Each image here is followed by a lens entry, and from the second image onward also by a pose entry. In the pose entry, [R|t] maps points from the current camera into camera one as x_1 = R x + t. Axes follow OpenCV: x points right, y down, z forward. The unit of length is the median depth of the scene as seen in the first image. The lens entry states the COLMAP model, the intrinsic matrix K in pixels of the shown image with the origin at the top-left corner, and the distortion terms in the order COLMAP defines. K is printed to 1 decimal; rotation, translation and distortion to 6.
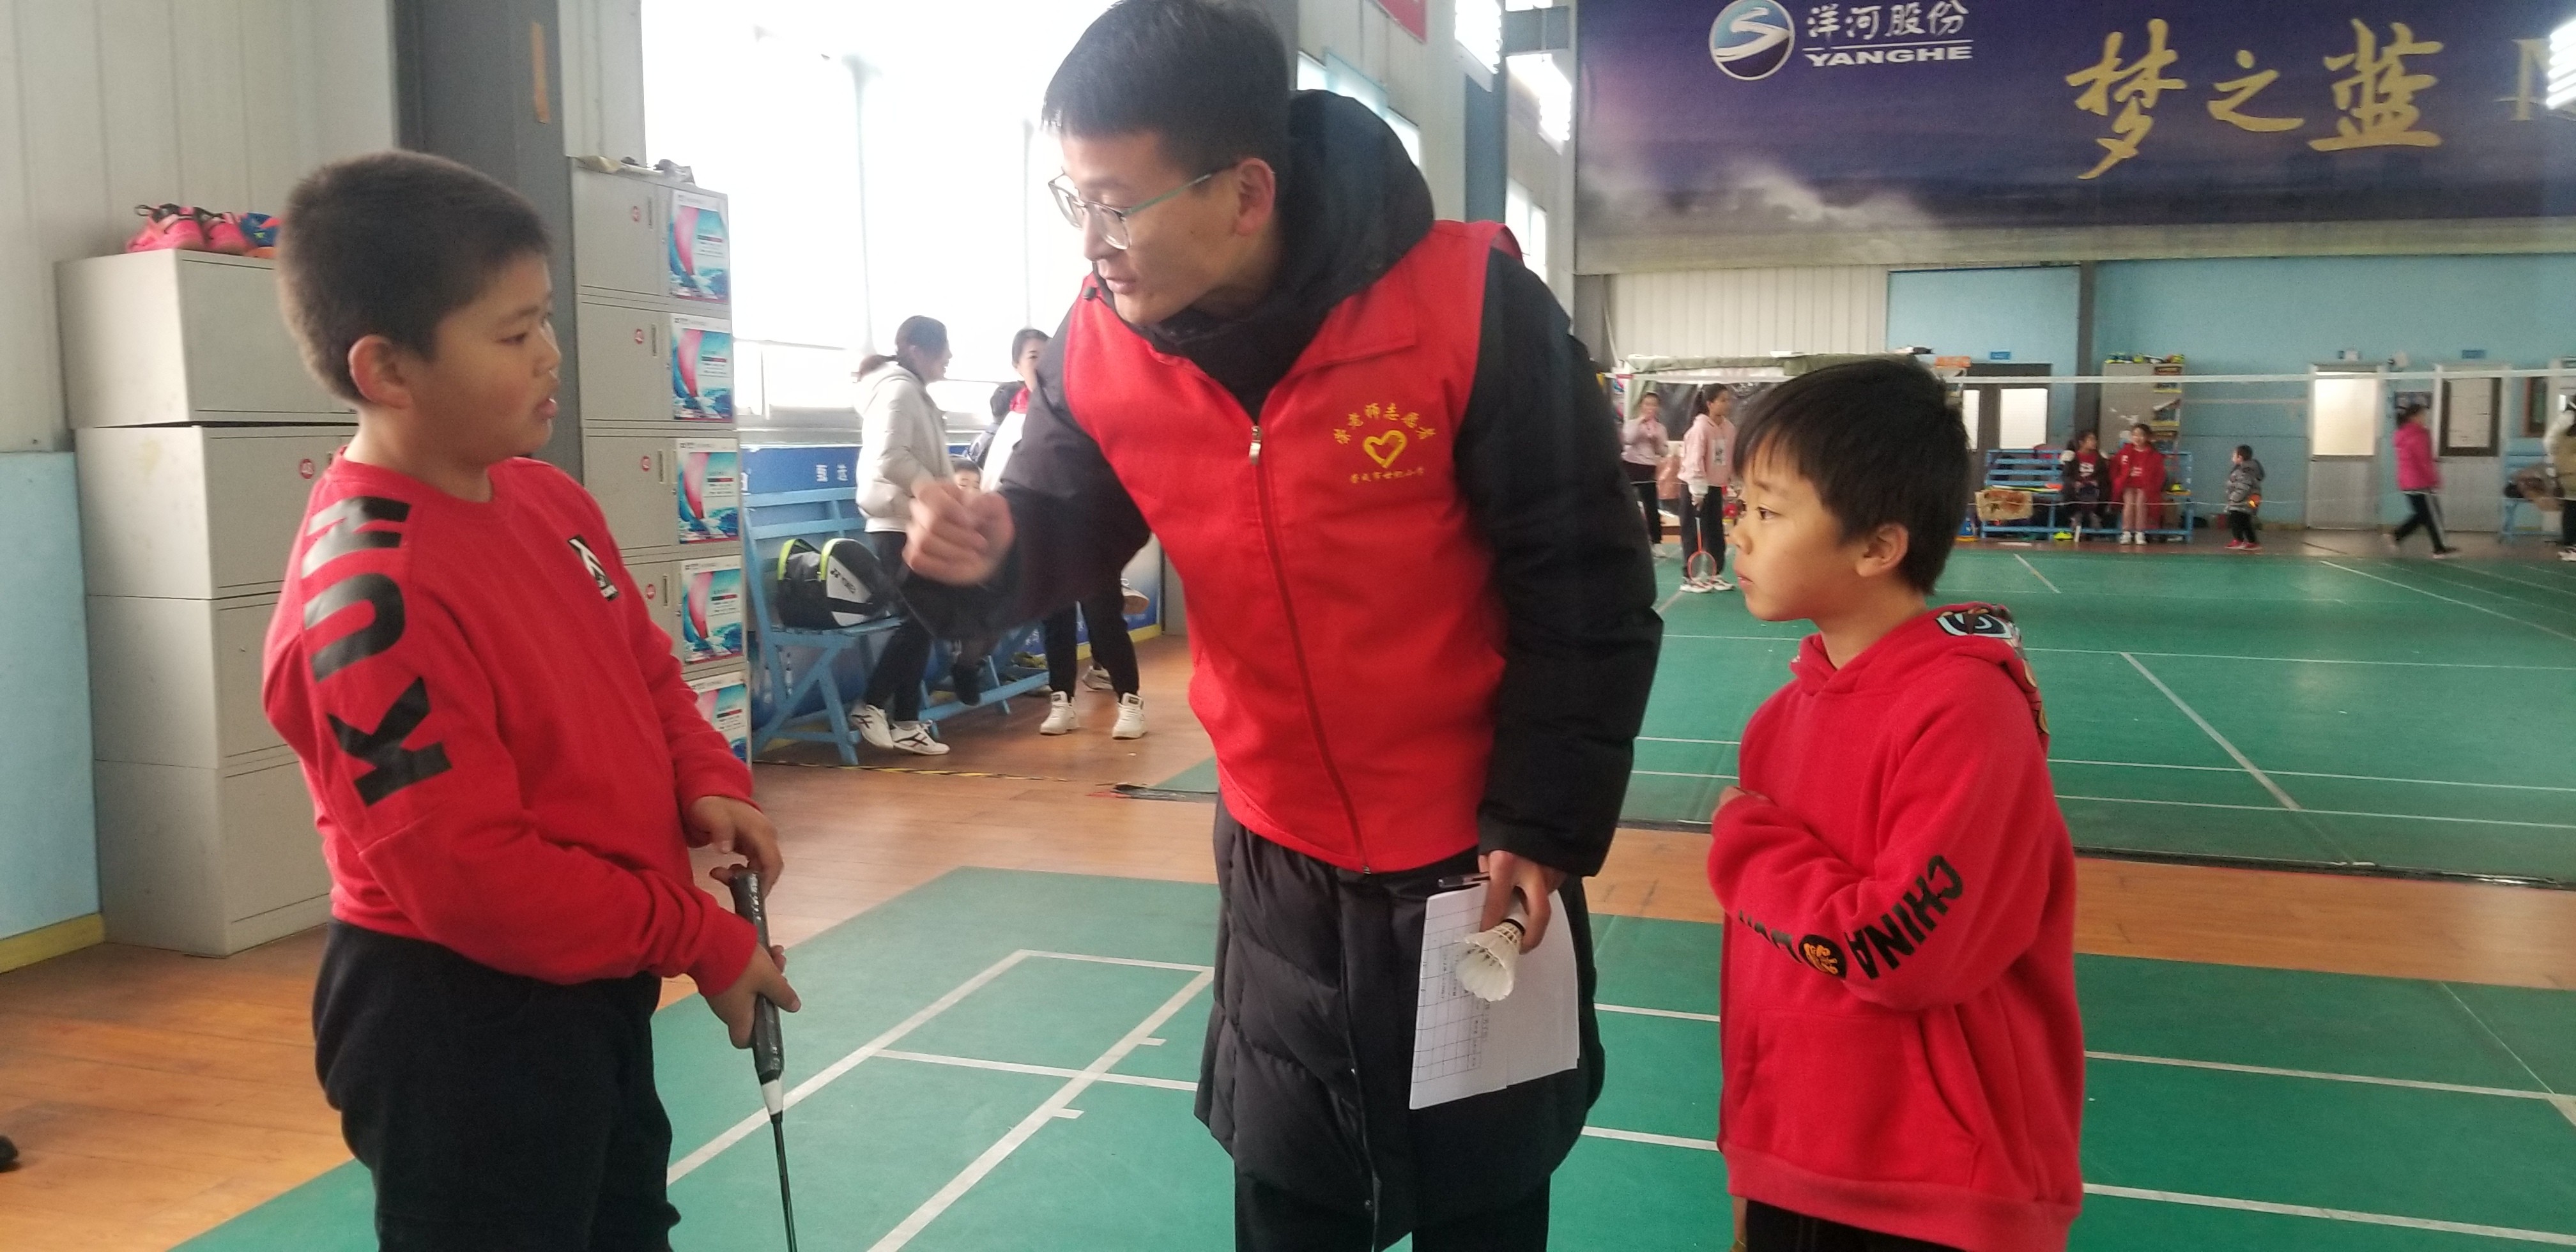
lens RADIAL K [[2025.2, 0, 1288.0], [0, 2025.2, 626.0], [0, 0, 1]] dist [-0.000800, -0.002918]
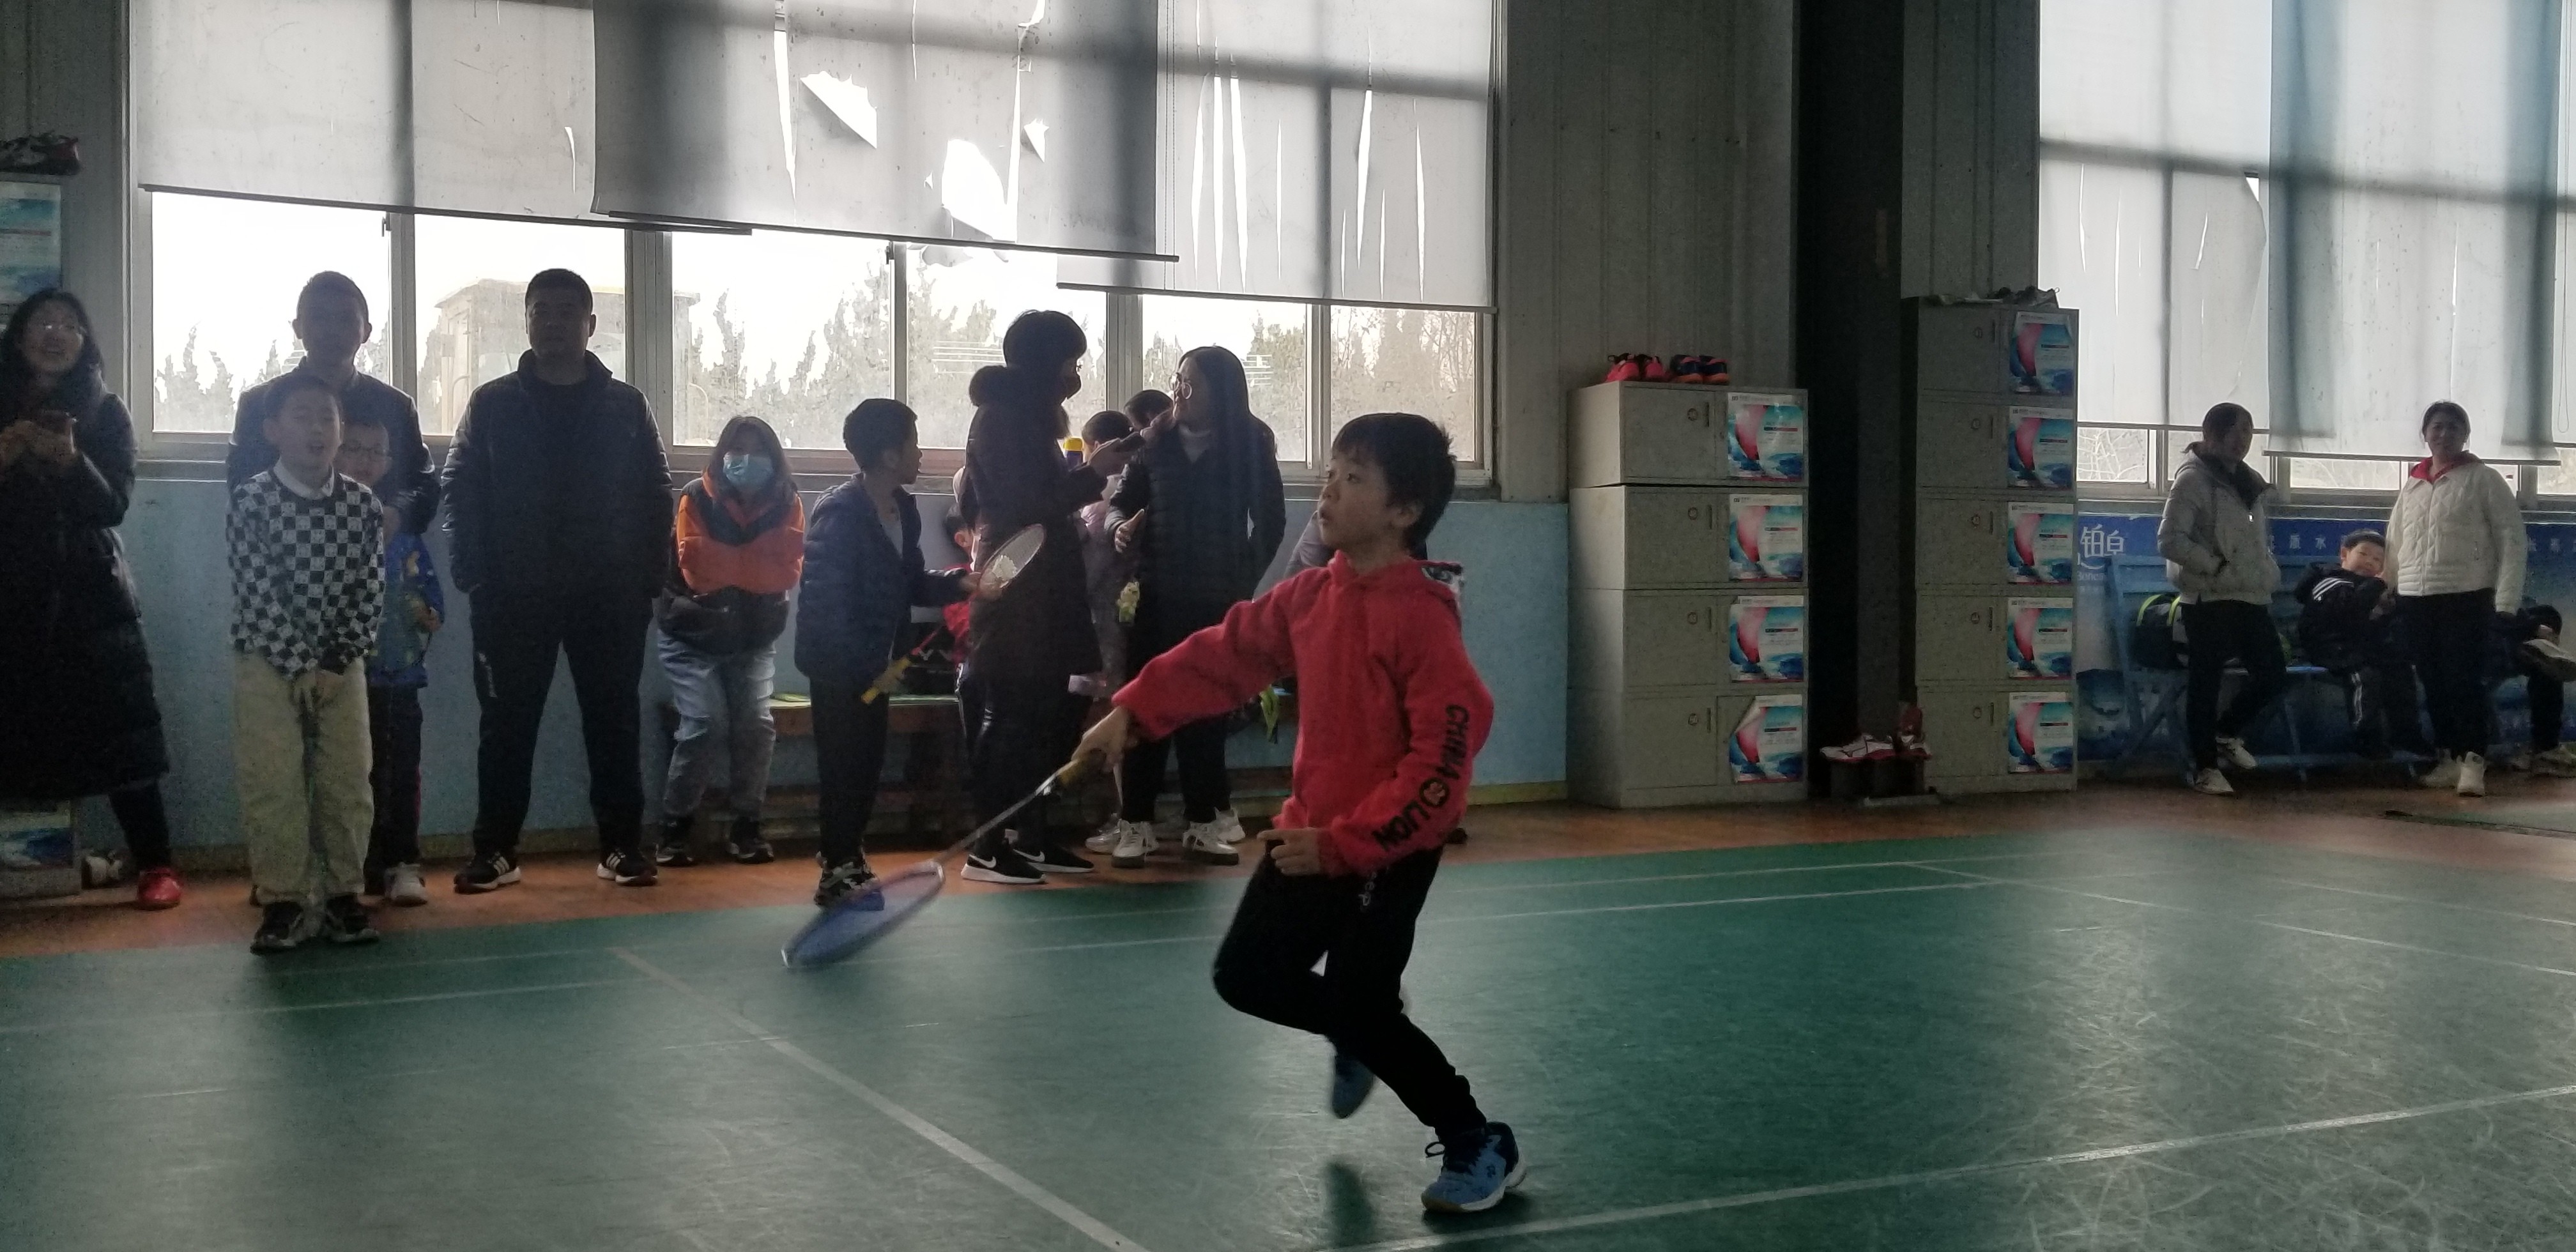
lens RADIAL K [[2747.5, 0, 1288.0], [0, 2747.5, 626.0], [0, 0, 1]] dist [0.005068, 0.006756]
pose [[0.701258, 0.013530, -0.712779, 0.624579], [-0.070320, 0.996257, -0.050272, 0.106125], [0.709431, 0.085376, 0.699584, -0.542780]]
